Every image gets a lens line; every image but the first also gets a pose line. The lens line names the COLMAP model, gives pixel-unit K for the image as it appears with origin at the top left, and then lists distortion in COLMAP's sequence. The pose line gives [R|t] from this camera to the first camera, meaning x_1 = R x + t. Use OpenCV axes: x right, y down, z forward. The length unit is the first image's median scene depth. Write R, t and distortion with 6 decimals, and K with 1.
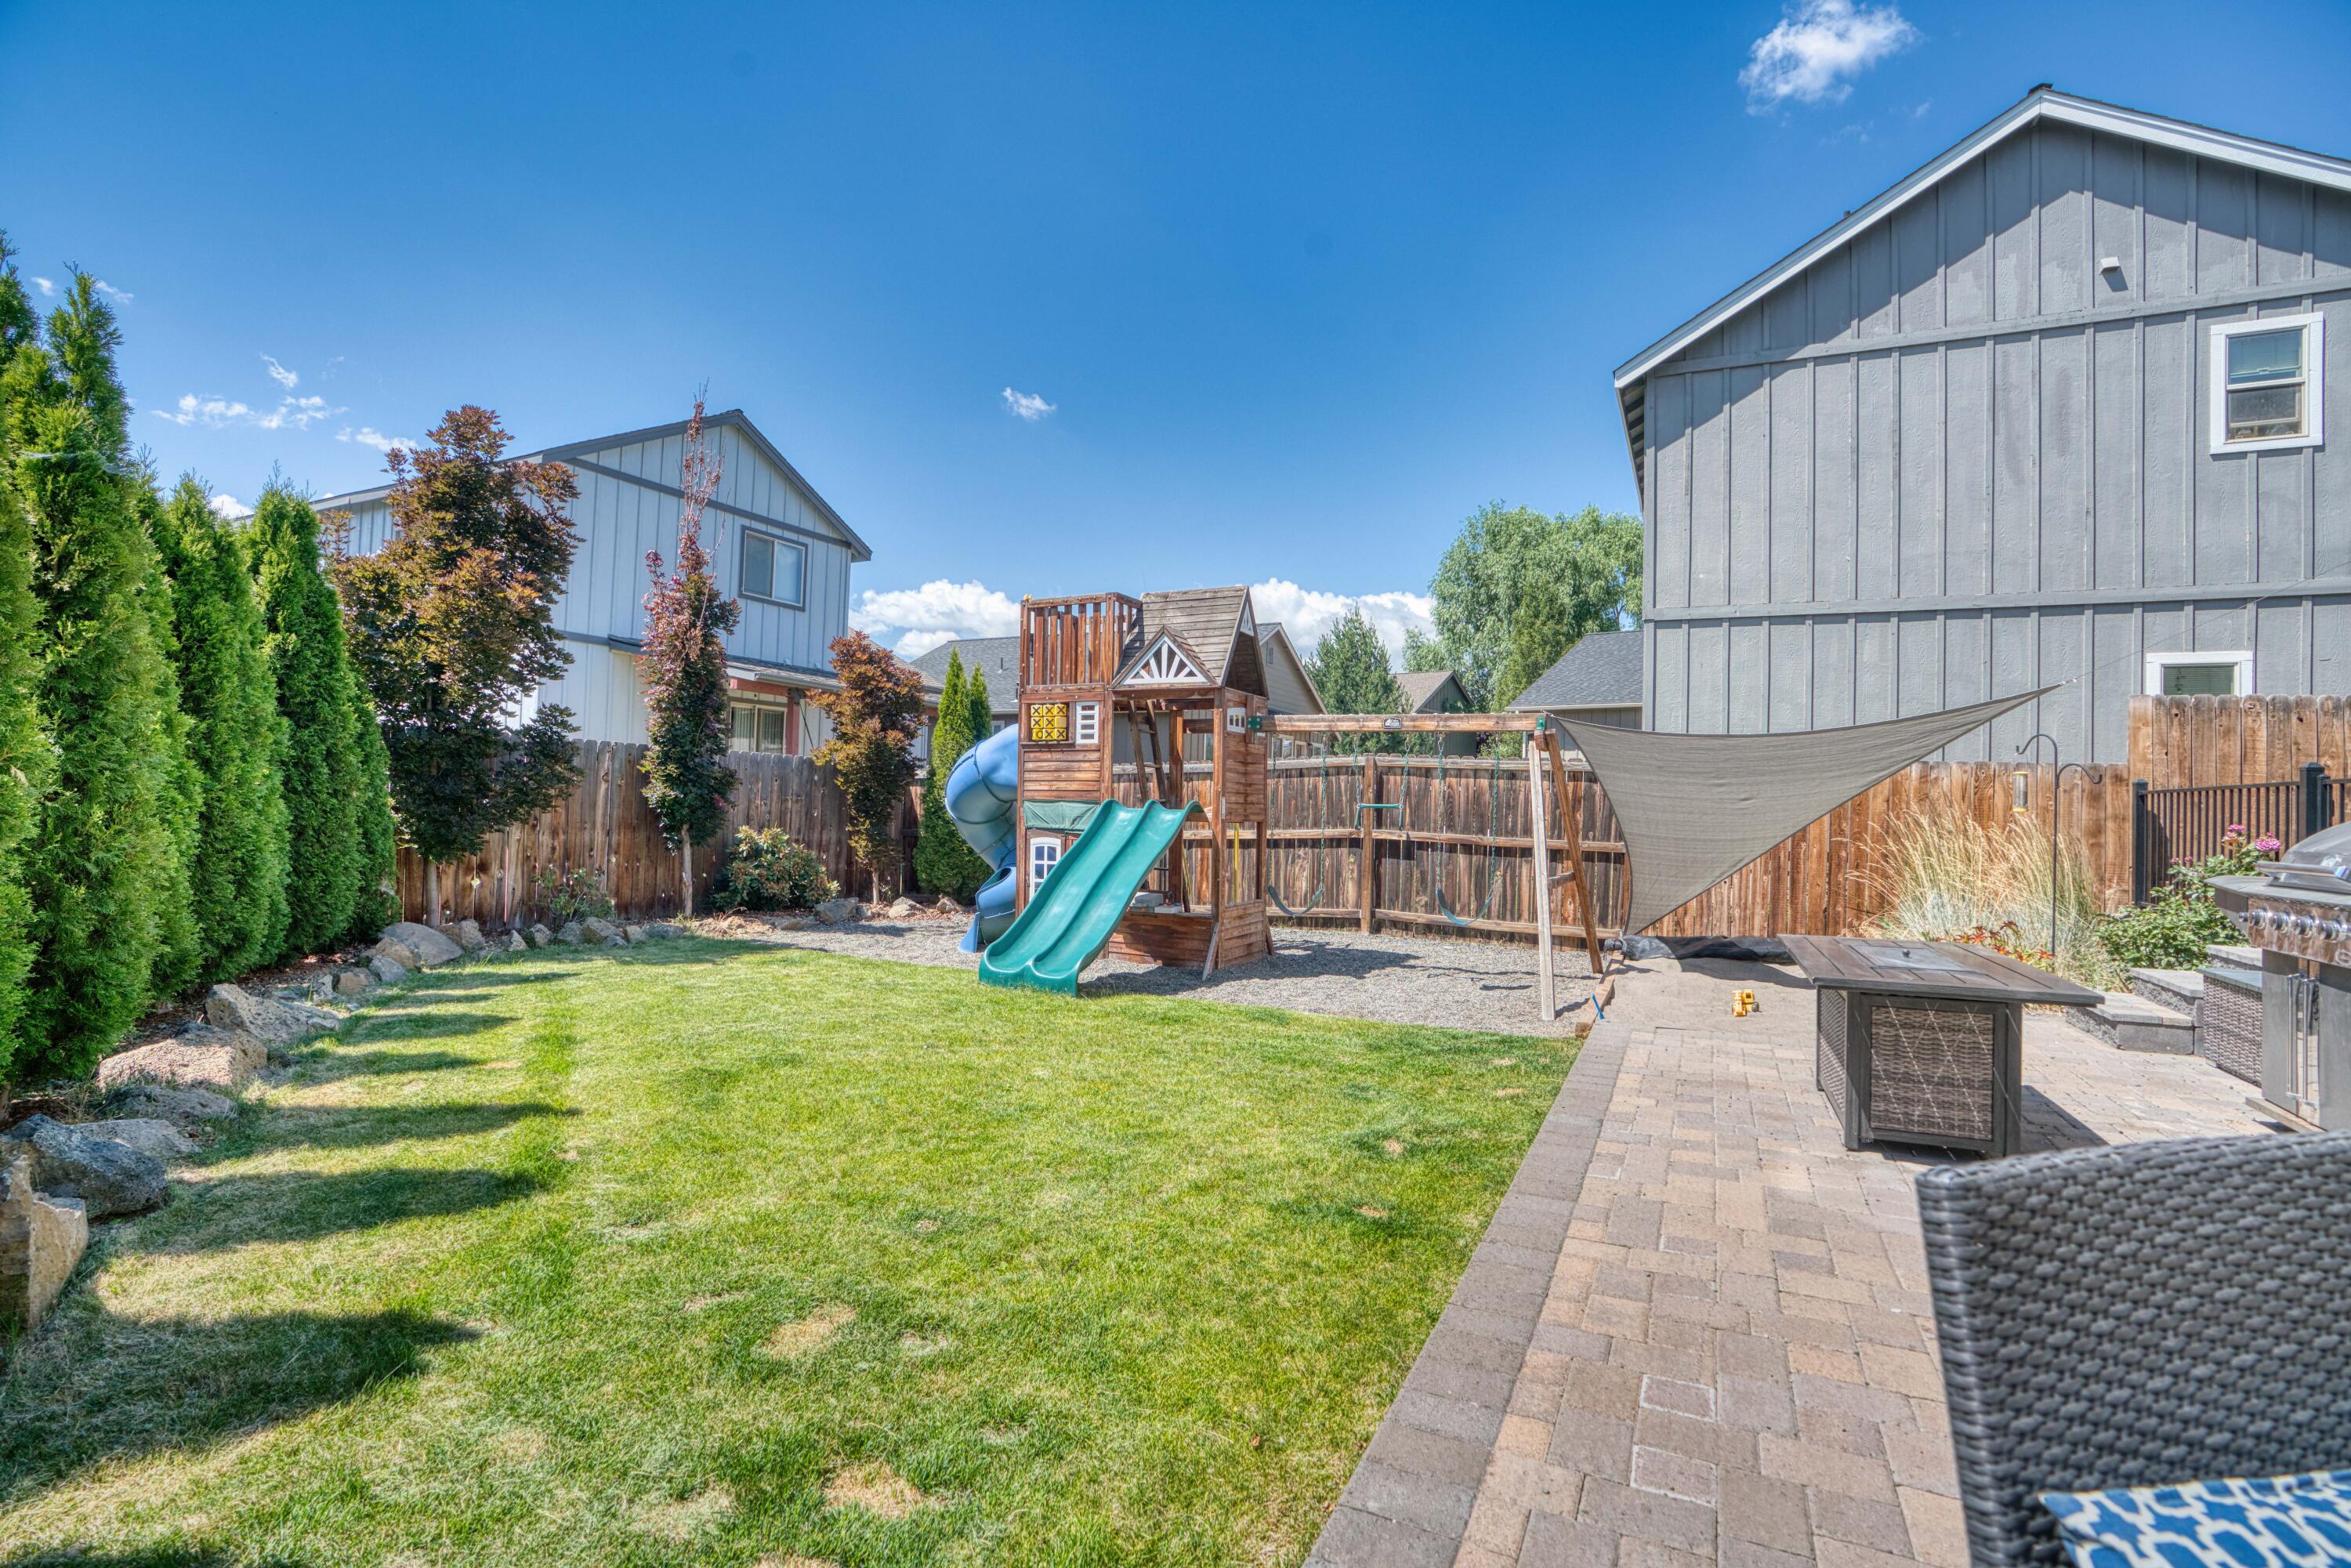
lens RADIAL K [[1076.5, 0, 1175.5], [0, 1076.5, 784.0], [0, 0, 1]] dist [-0.067076, 0.026701]
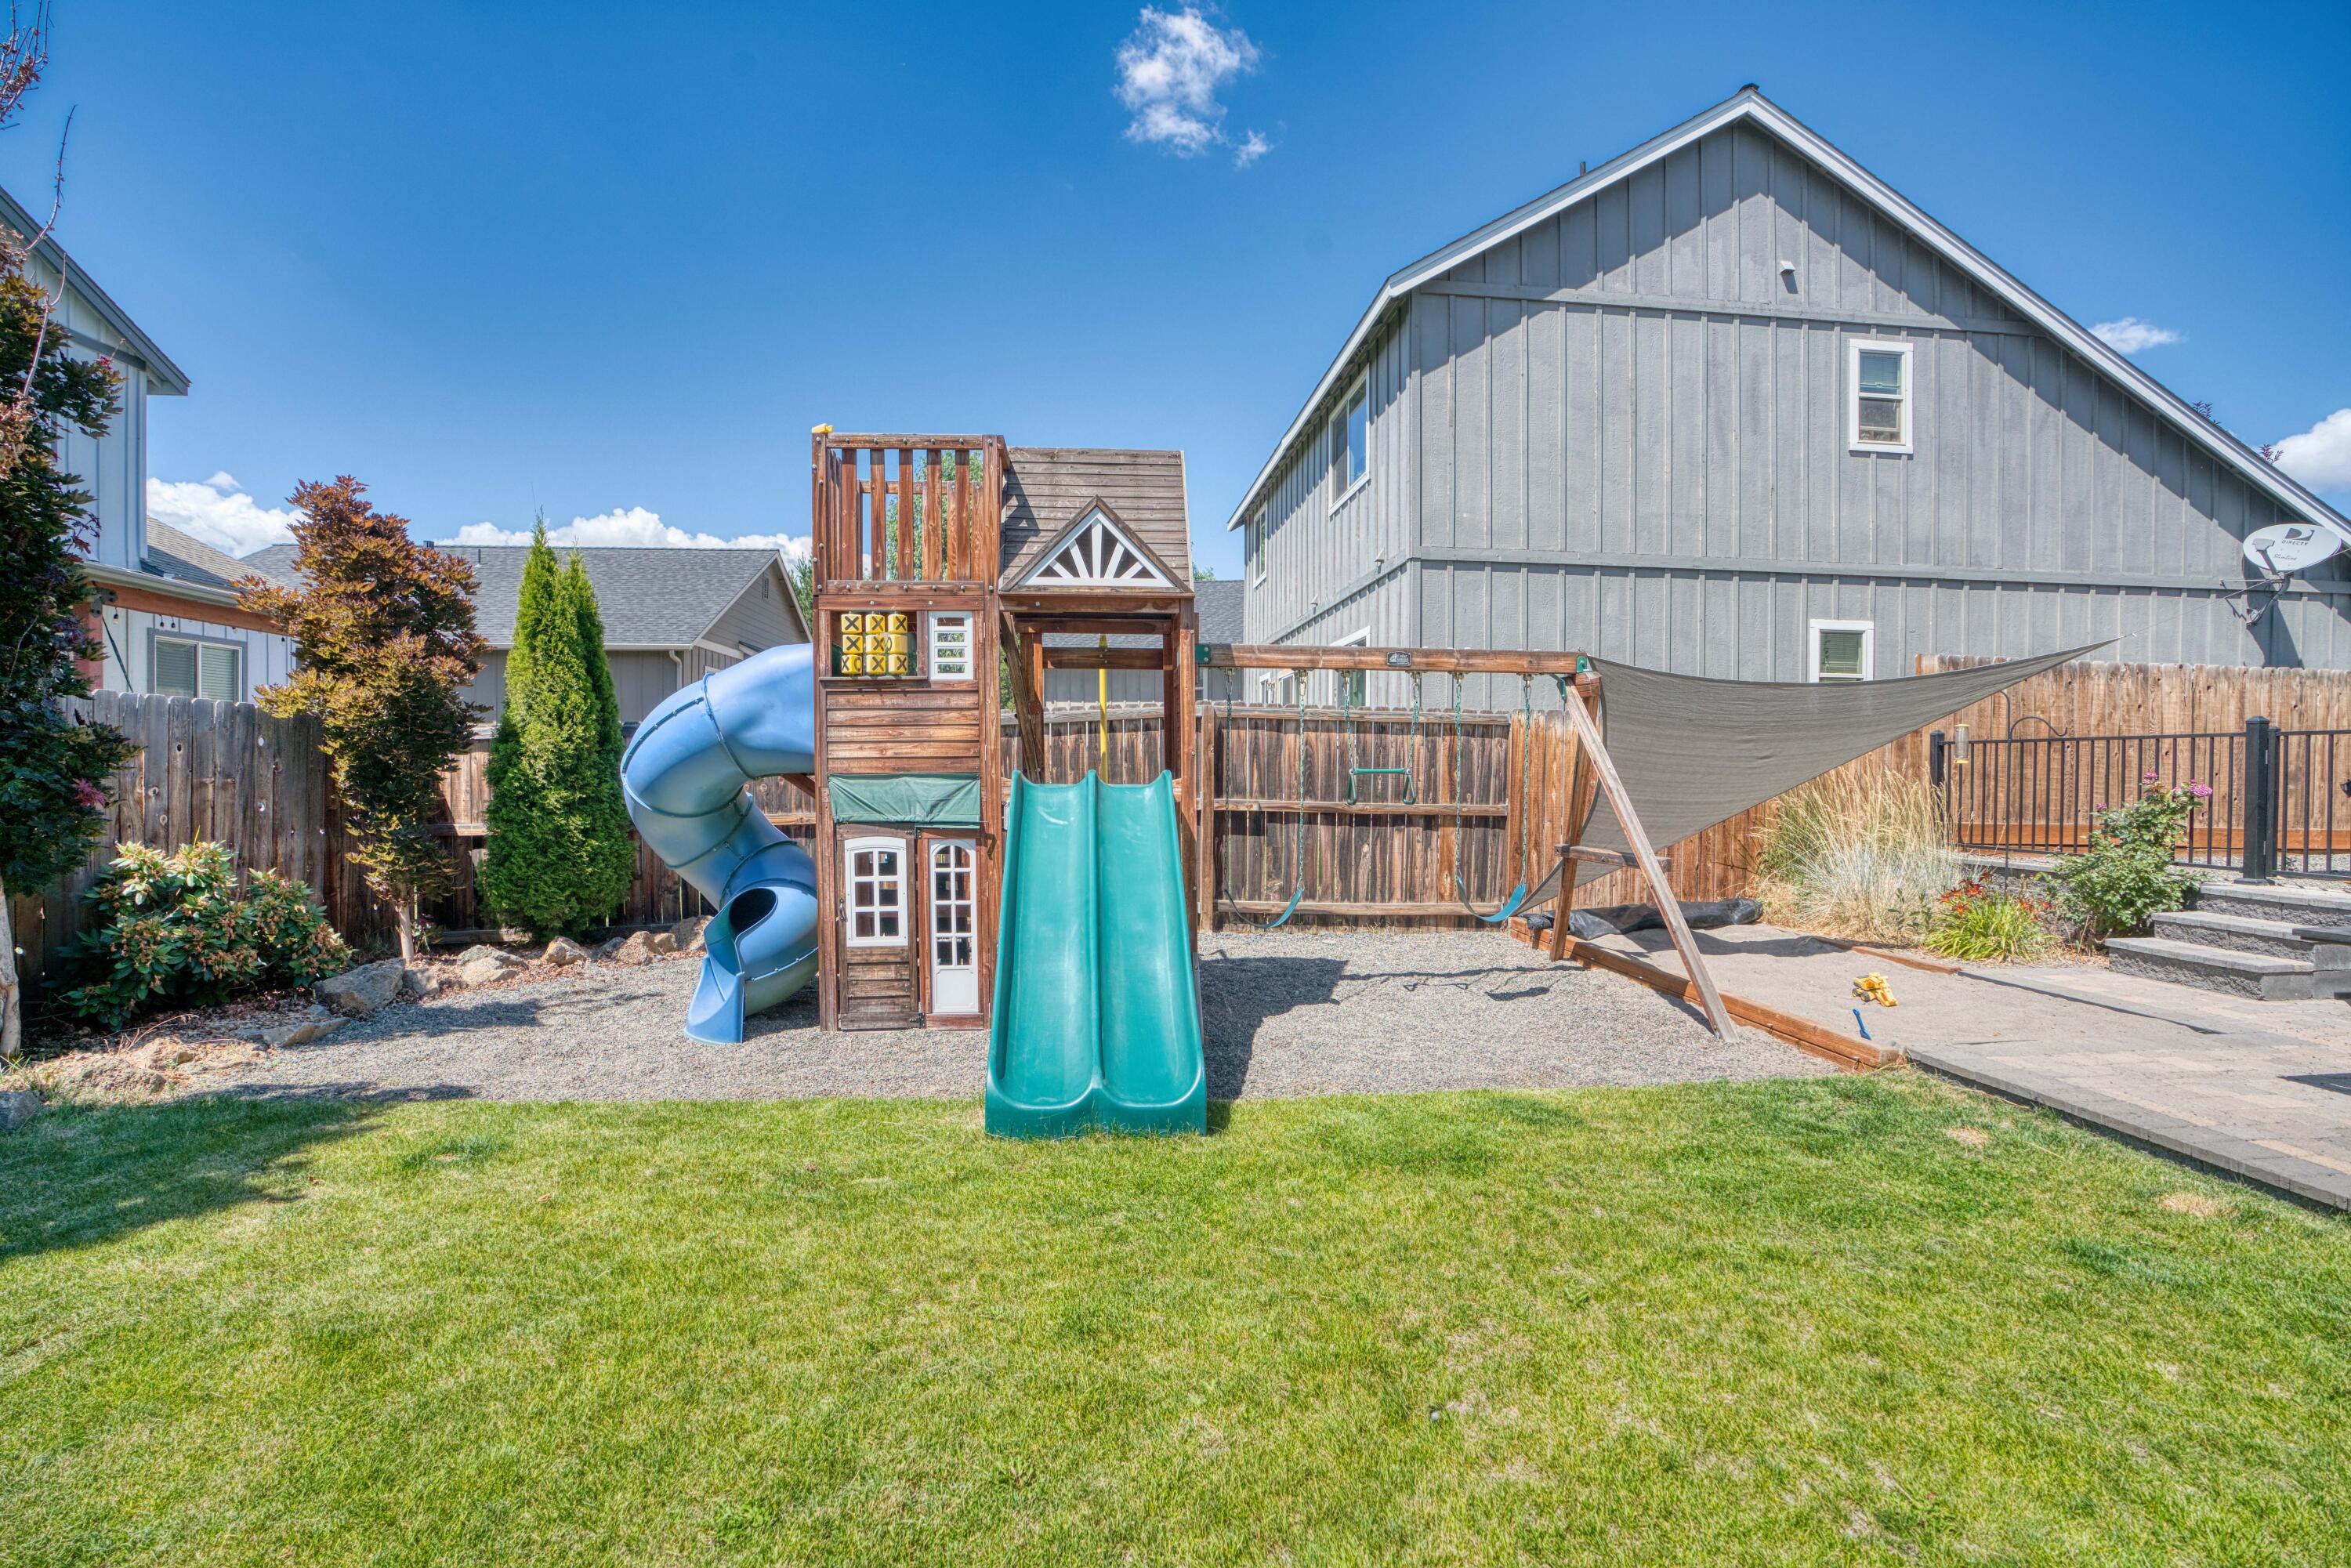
lens RADIAL K [[1076.5, 0, 1175.5], [0, 1076.5, 784.0], [0, 0, 1]] dist [-0.067076, 0.026701]
pose [[0.850268, -0.032333, 0.525356, -0.264212], [0.009238, 0.998874, 0.046525, -0.005333], [-0.526269, -0.034705, 0.849610, 0.371553]]
